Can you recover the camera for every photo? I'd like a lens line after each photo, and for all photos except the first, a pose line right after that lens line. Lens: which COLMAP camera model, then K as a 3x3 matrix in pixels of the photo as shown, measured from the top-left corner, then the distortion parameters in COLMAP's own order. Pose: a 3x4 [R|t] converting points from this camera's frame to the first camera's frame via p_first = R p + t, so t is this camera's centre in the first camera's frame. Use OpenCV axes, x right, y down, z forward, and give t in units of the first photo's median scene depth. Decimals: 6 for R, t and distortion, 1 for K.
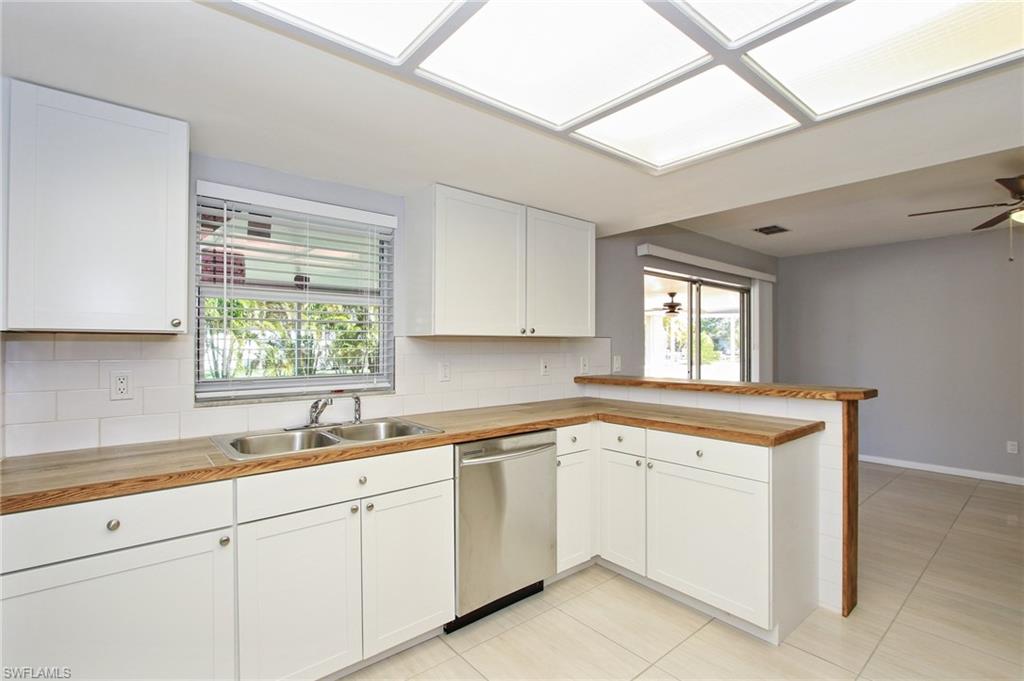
lens RADIAL K [[472.6, 0, 514.0], [0, 472.6, 338.2], [0, 0, 1]] dist [-0.003260, 0.000361]
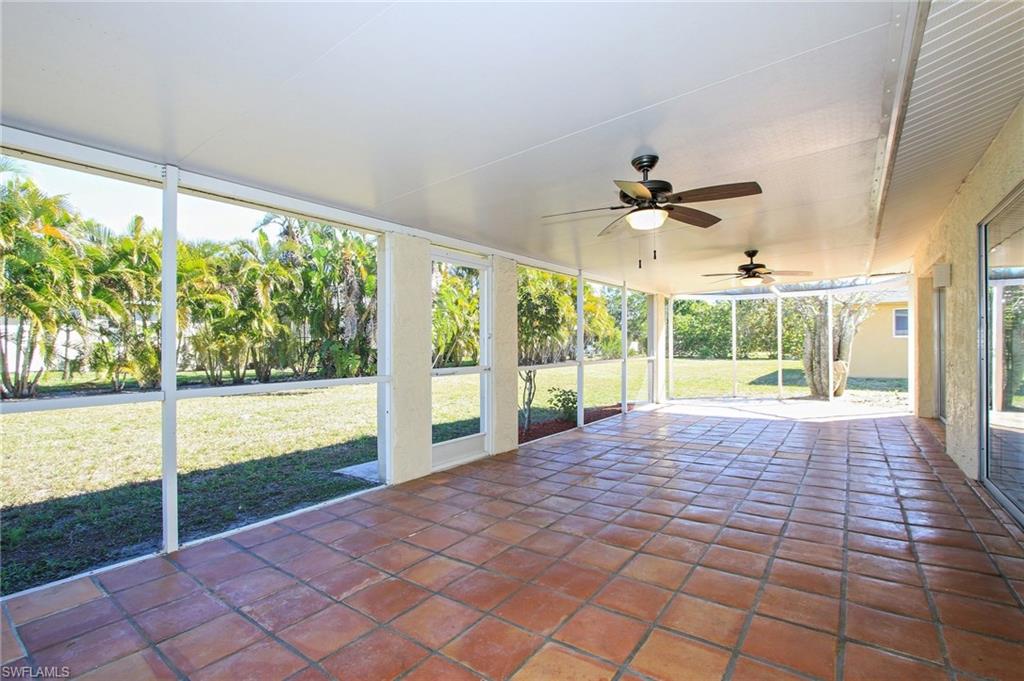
lens RADIAL K [[472.6, 0, 510.0], [0, 472.6, 347.8], [0, 0, 1]] dist [-0.003260, 0.000361]
pose [[0.971415, -0.008769, 0.237224, -0.107612], [0.003058, 0.999697, 0.024429, 0.018389], [-0.237366, -0.023005, 0.971148, 0.201326]]
